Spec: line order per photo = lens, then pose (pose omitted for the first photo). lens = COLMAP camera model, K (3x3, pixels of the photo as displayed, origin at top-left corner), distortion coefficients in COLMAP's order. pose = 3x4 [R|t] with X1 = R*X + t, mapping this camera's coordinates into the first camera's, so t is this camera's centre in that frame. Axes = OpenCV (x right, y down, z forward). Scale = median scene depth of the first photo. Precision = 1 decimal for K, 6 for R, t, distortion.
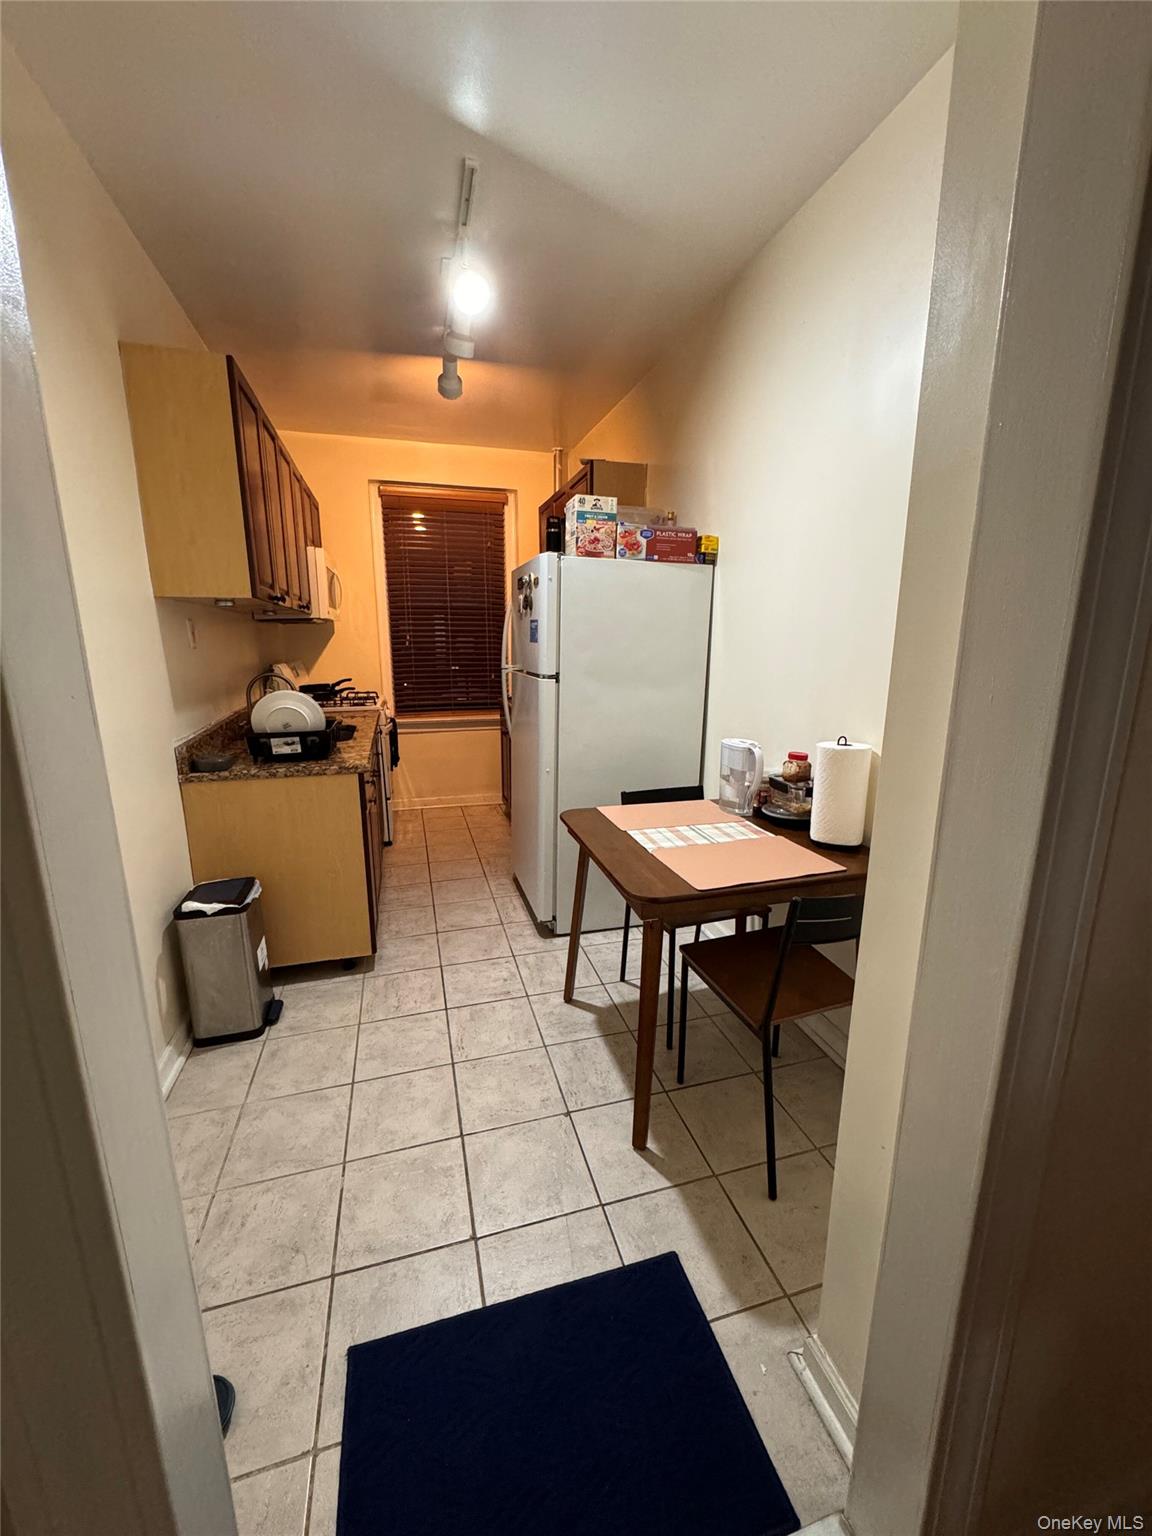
lens RADIAL K [[611.2, 0, 578.1], [0, 611.2, 769.9], [0, 0, 1]] dist [-0.001474, 0.000147]
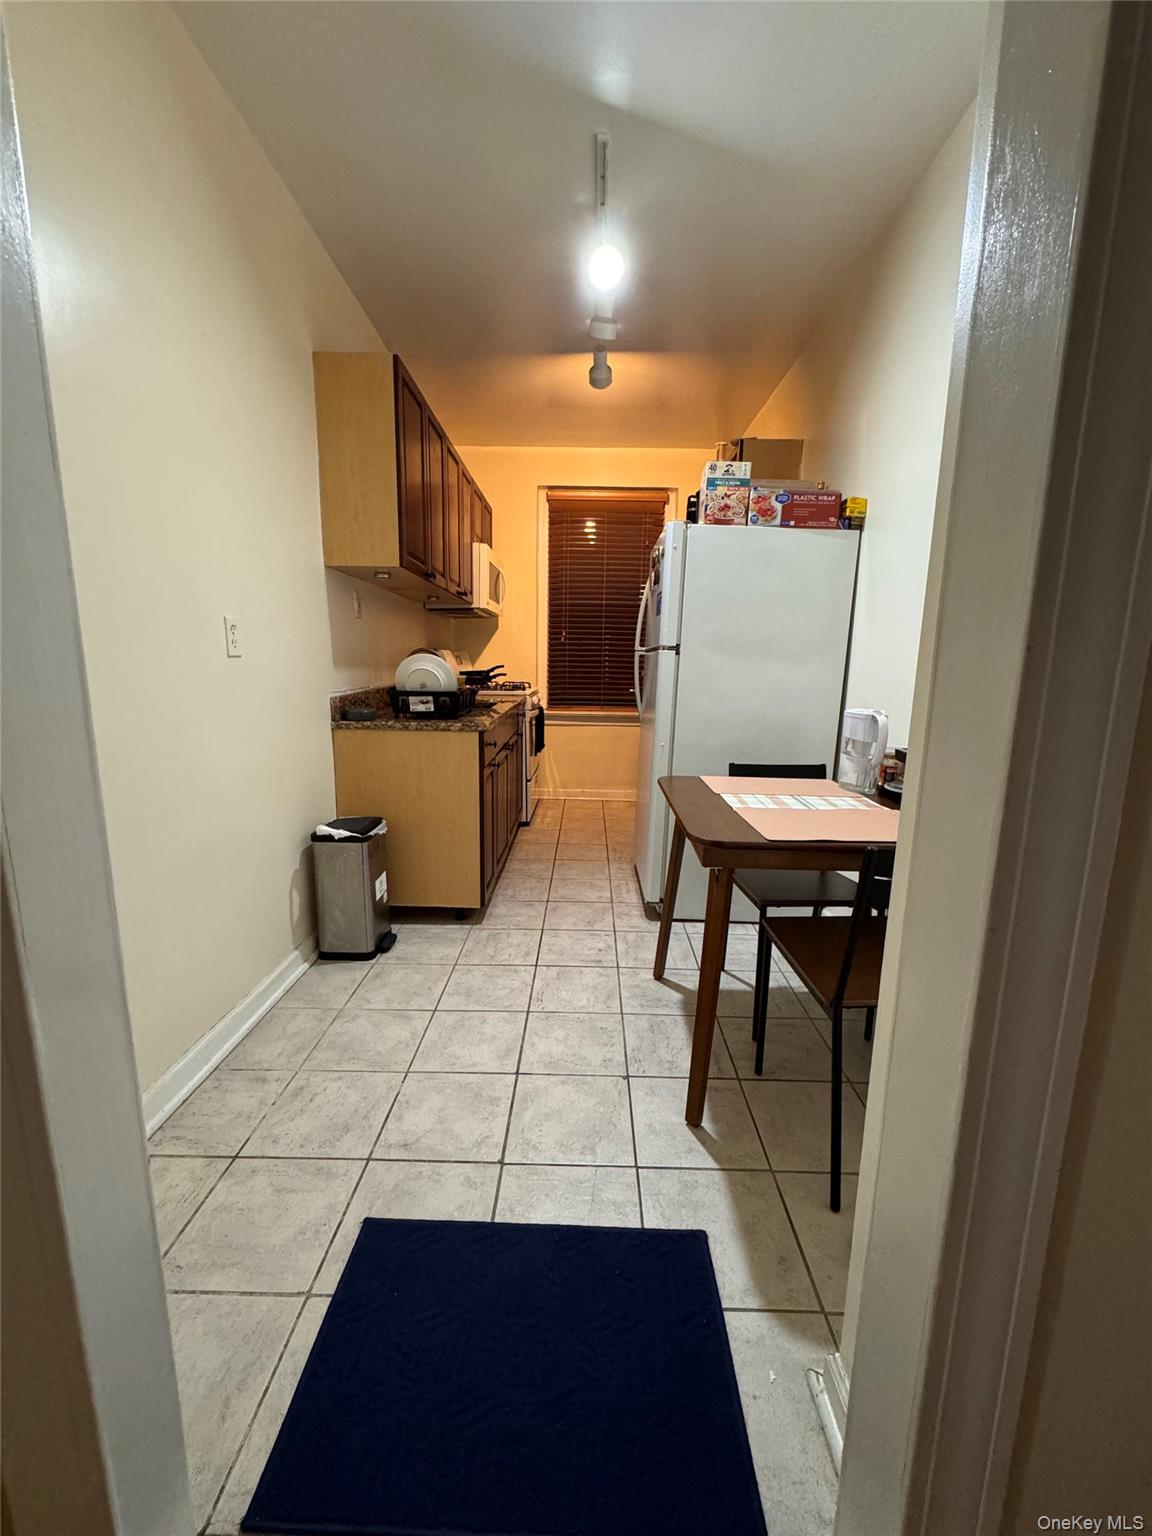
lens RADIAL K [[611.2, 0, 578.3], [0, 611.2, 770.3], [0, 0, 1]] dist [-0.001474, 0.000147]
pose [[0.956085, 0.065786, -0.285610, 0.129747], [-0.078178, 0.996419, -0.032193, 0.105083], [0.282469, 0.053107, 0.957805, 0.035460]]
